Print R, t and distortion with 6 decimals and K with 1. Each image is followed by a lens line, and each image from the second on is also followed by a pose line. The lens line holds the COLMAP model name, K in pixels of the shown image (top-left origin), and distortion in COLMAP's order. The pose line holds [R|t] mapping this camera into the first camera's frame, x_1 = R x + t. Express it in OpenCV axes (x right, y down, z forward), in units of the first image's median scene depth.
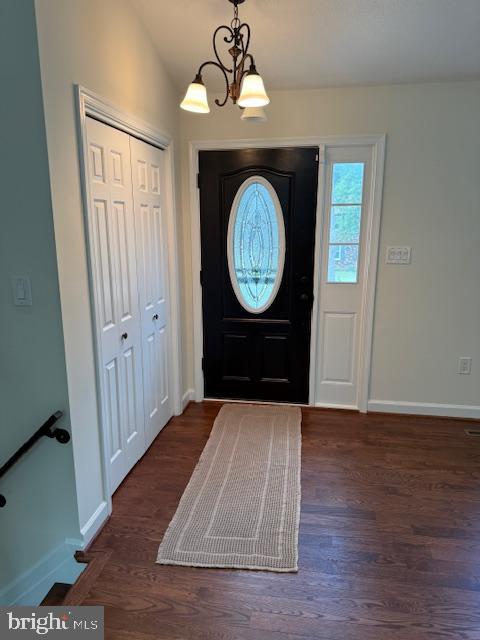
lens RADIAL K [[454.4, 0, 242.7], [0, 454.4, 321.2], [0, 0, 1]] dist [0.007439, -0.001470]
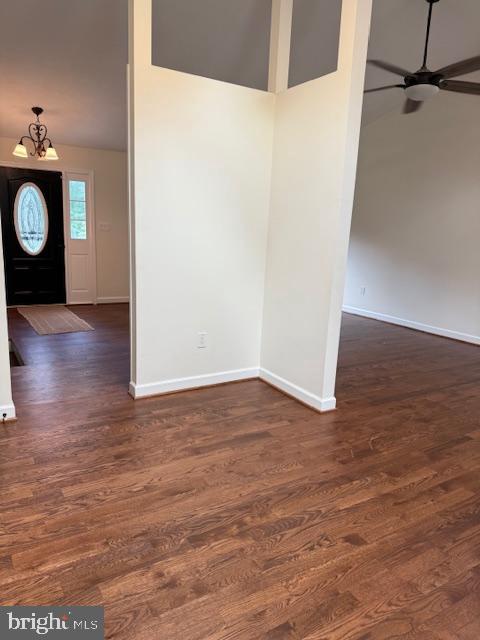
lens RADIAL K [[454.4, 0, 242.7], [0, 454.4, 321.2], [0, 0, 1]] dist [0.007439, -0.001470]
pose [[0.748090, -0.111669, 0.654134, -0.615235], [0.109693, 0.992988, 0.044067, 0.275532], [-0.654468, 0.038788, 0.755094, -1.022680]]
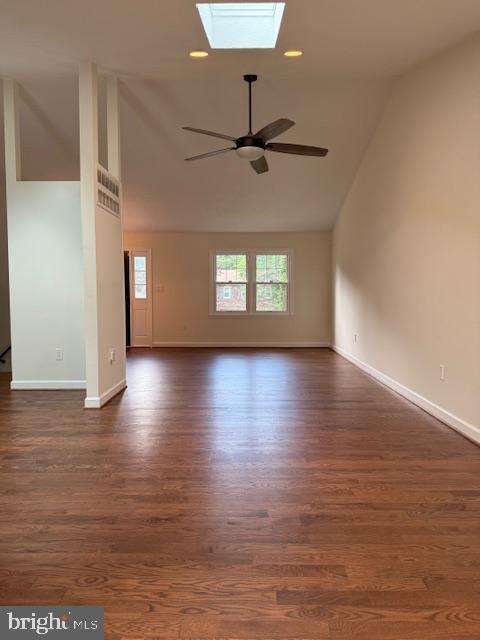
lens RADIAL K [[454.4, 0, 242.7], [0, 454.4, 321.2], [0, 0, 1]] dist [0.007439, -0.001470]
pose [[0.988399, -0.020478, 0.150491, 0.415447], [0.045093, 0.985755, -0.162029, 0.526571], [-0.145029, 0.166936, 0.975243, -1.752534]]
